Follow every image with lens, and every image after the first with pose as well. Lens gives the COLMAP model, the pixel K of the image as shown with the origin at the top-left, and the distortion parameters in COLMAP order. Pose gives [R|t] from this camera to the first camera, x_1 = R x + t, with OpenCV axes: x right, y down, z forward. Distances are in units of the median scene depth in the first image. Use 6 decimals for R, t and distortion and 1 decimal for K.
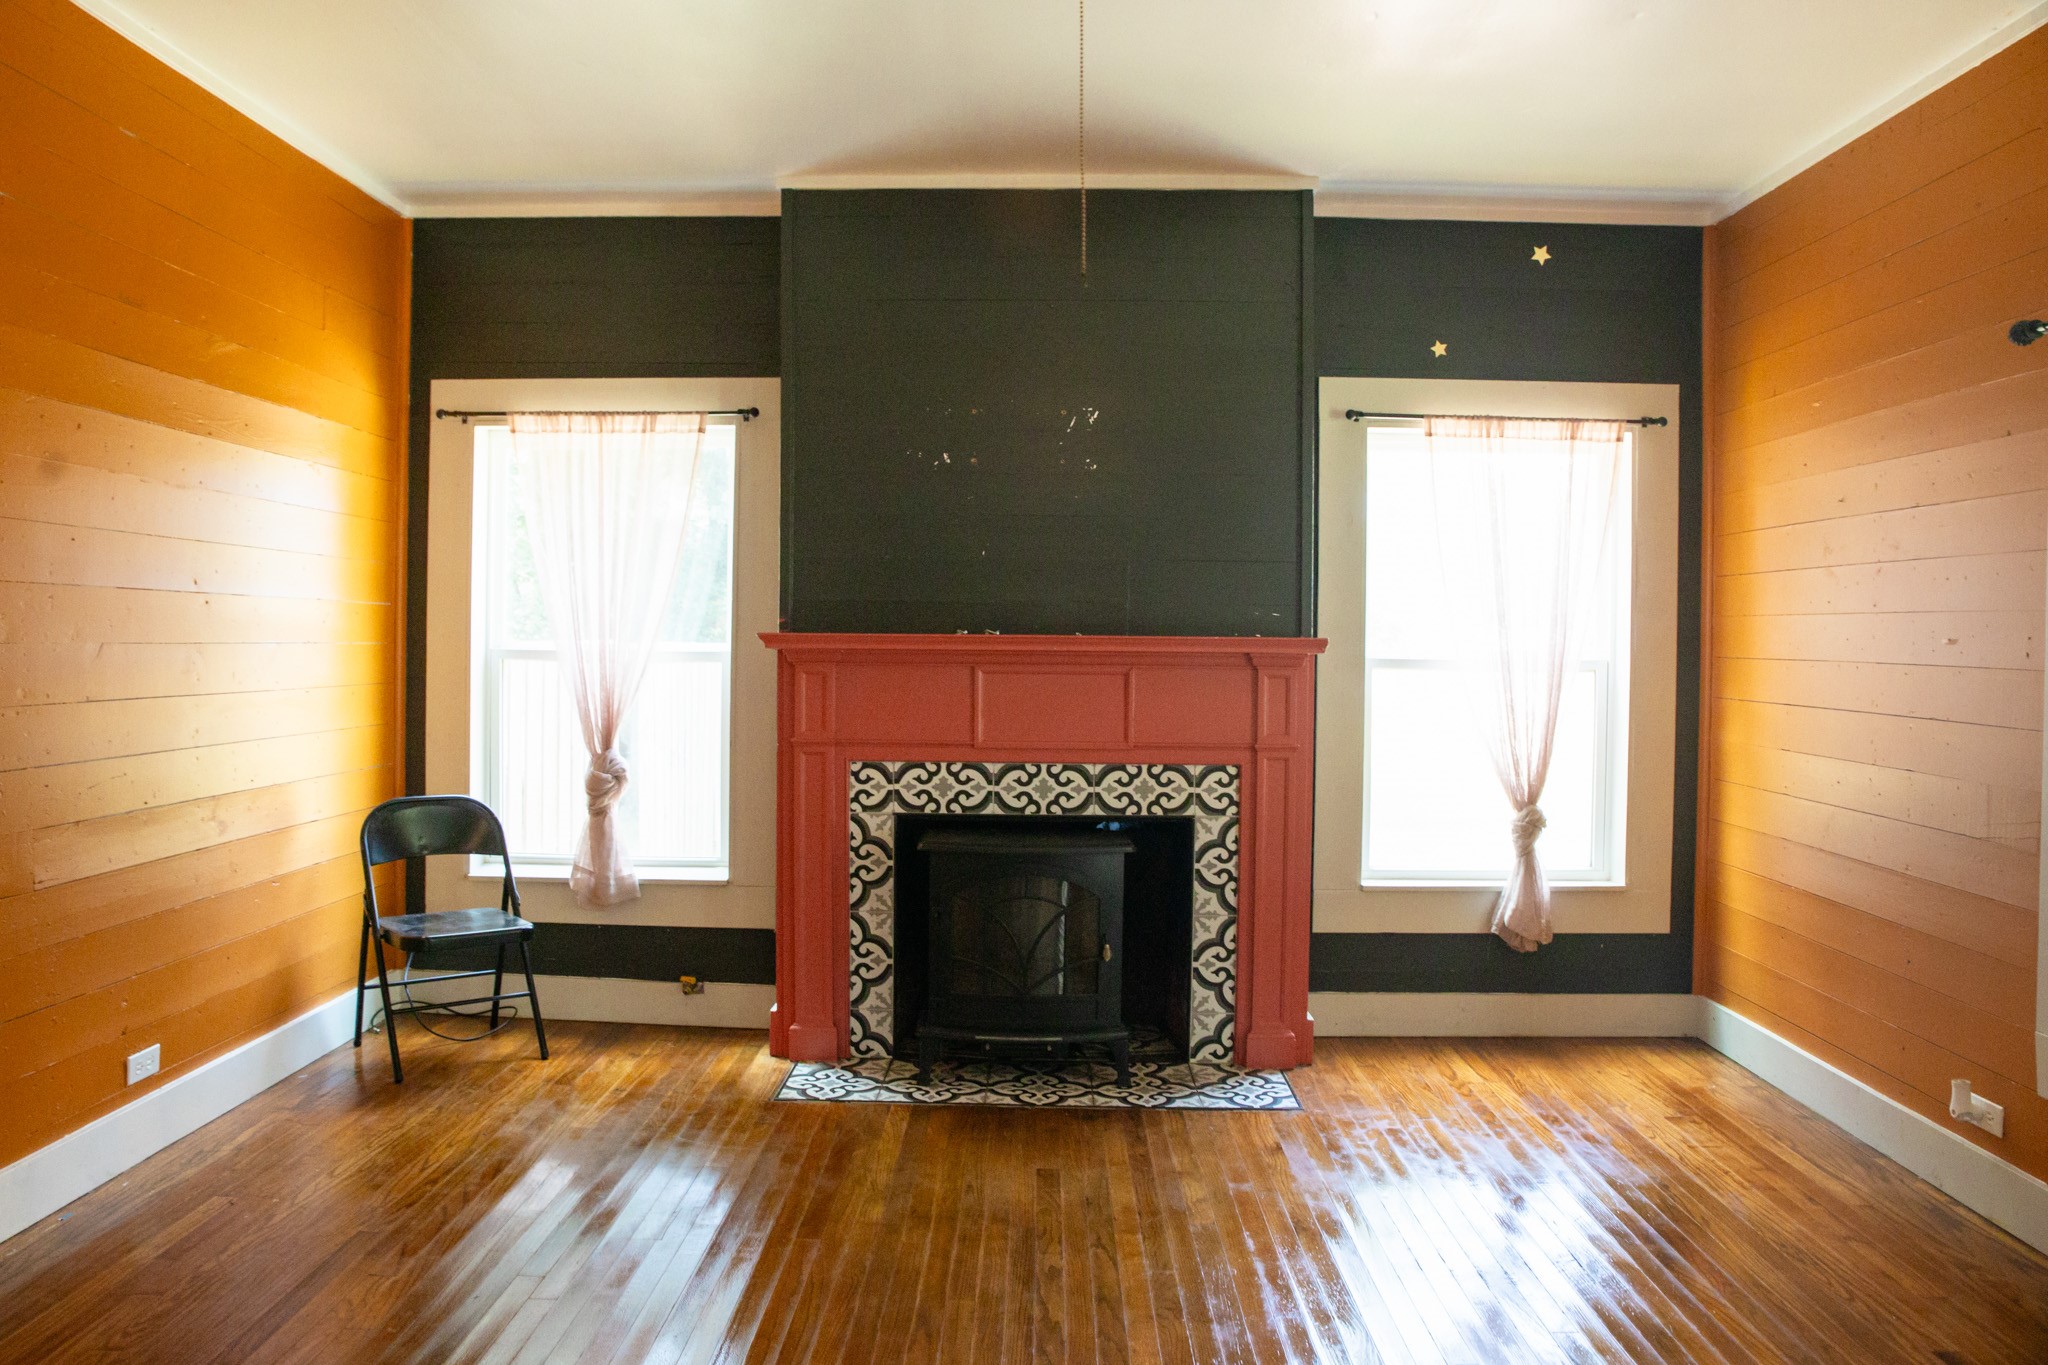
lens RADIAL K [[1405.8, 0, 1027.9], [0, 1405.8, 676.6], [0, 0, 1]] dist [-0.129161, 0.098406]
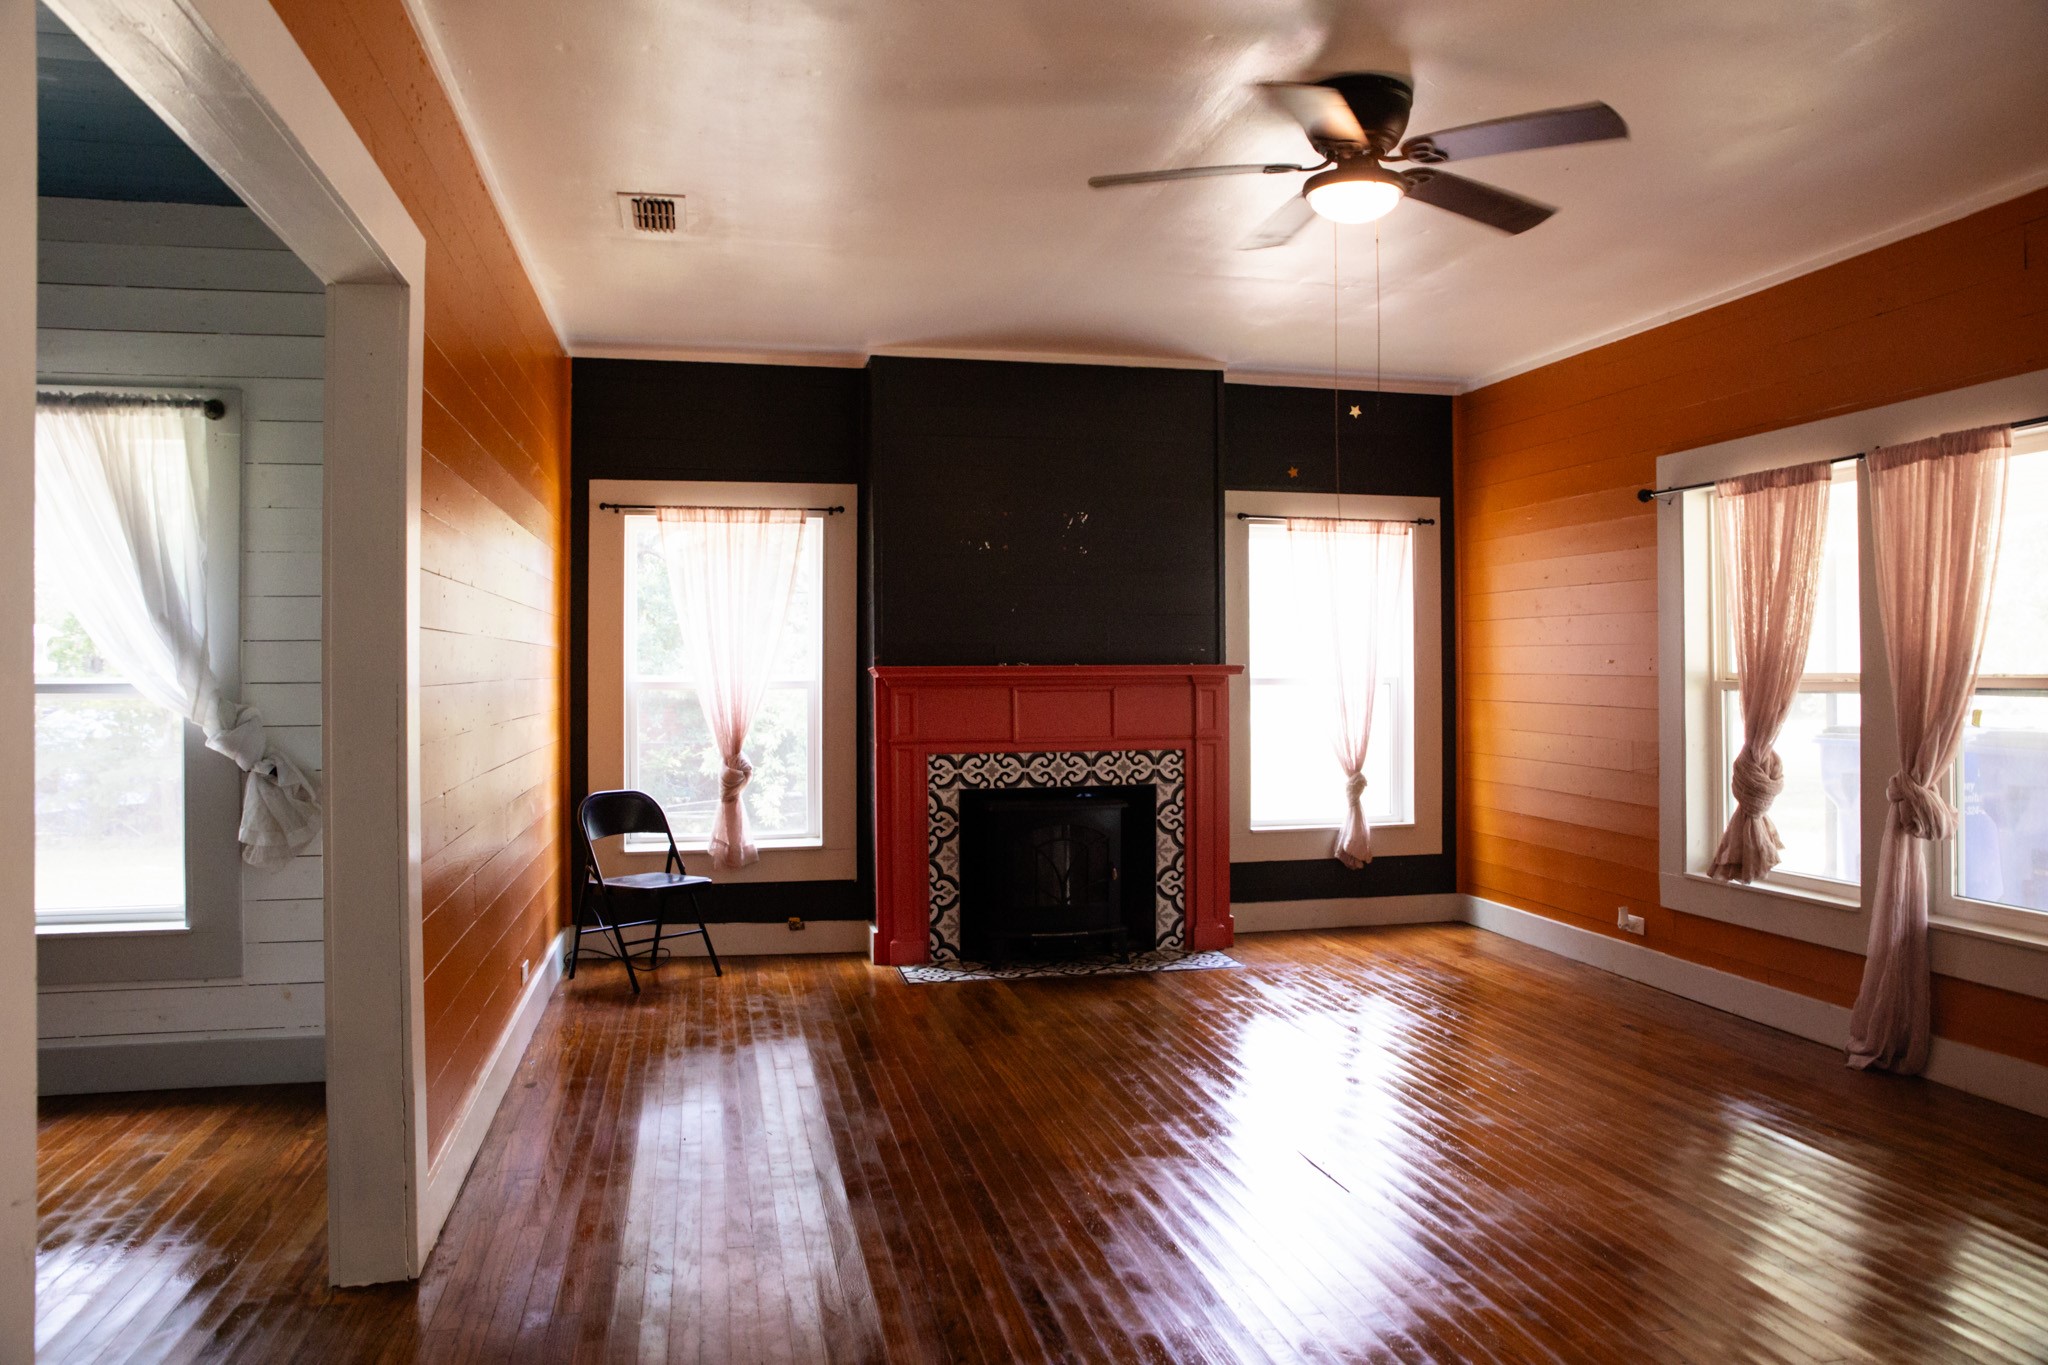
lens RADIAL K [[1415.6, 0, 1036.8], [0, 1415.6, 689.6], [0, 0, 1]] dist [-0.128748, 0.098881]
pose [[0.970561, -0.017895, 0.240190, -0.366939], [0.021322, 0.999704, -0.011676, 0.012890], [-0.239910, 0.016453, 0.970656, -0.442883]]
